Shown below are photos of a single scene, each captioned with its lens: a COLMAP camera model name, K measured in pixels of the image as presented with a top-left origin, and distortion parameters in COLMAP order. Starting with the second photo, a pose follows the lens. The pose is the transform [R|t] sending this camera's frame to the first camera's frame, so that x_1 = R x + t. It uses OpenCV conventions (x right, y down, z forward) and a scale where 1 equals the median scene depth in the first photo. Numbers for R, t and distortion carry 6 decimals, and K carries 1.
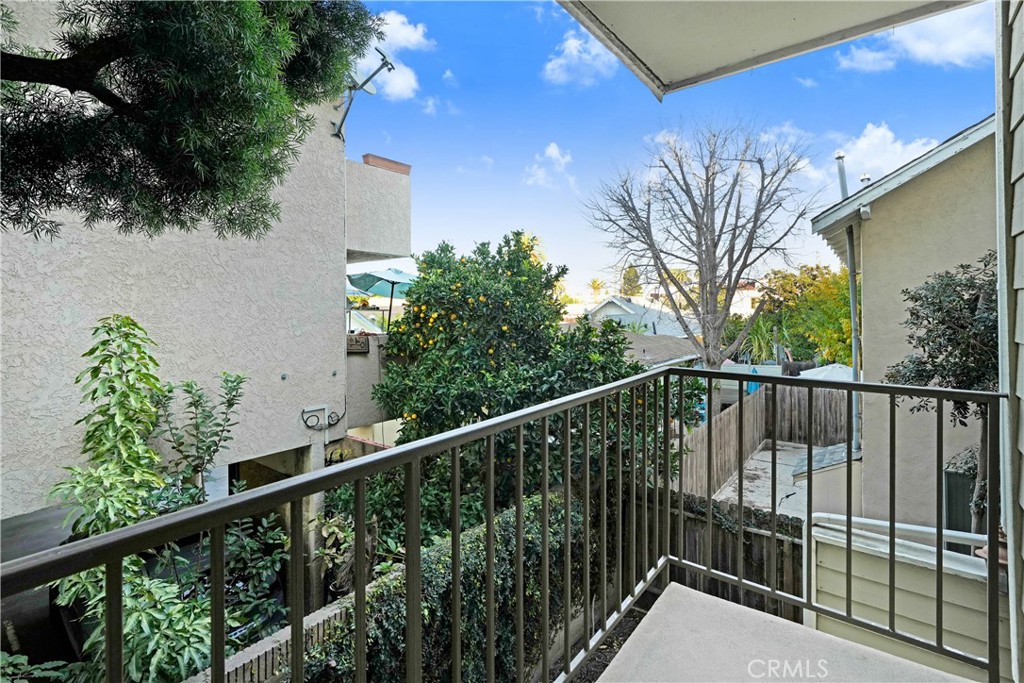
lens RADIAL K [[464.8, 0, 499.7], [0, 464.8, 296.5], [0, 0, 1]] dist [-0.010966, 0.002449]
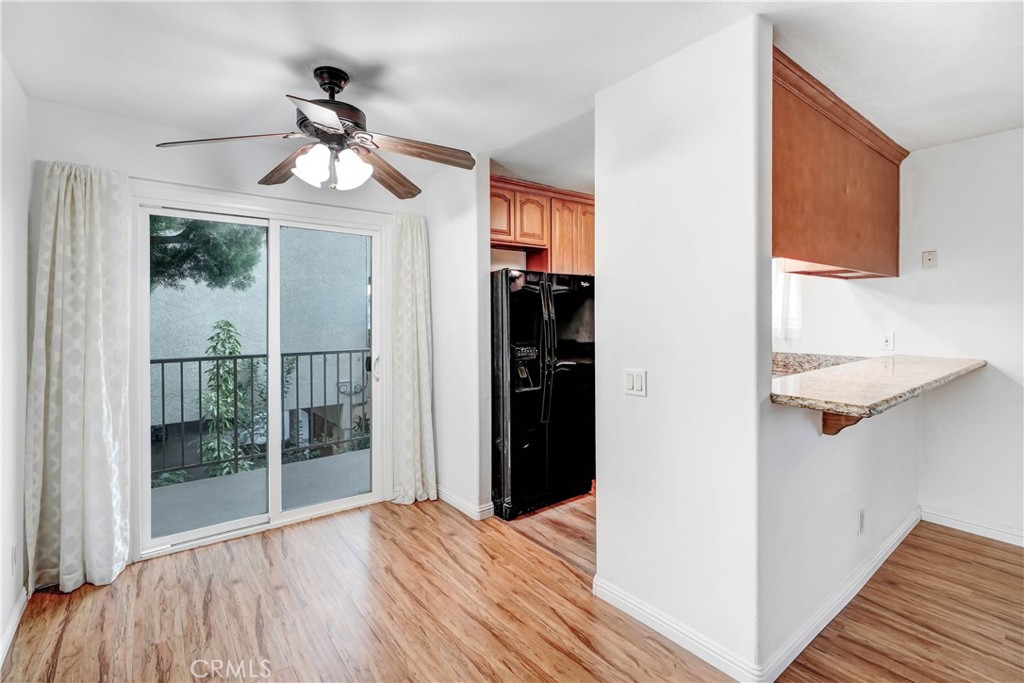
lens RADIAL K [[464.8, 0, 506.3], [0, 464.8, 310.9], [0, 0, 1]] dist [-0.010966, 0.002449]
pose [[0.971745, 0.004333, -0.235991, 0.827942], [-0.000548, 0.999870, 0.016099, -0.032607], [0.236031, -0.015515, 0.971622, -0.646073]]
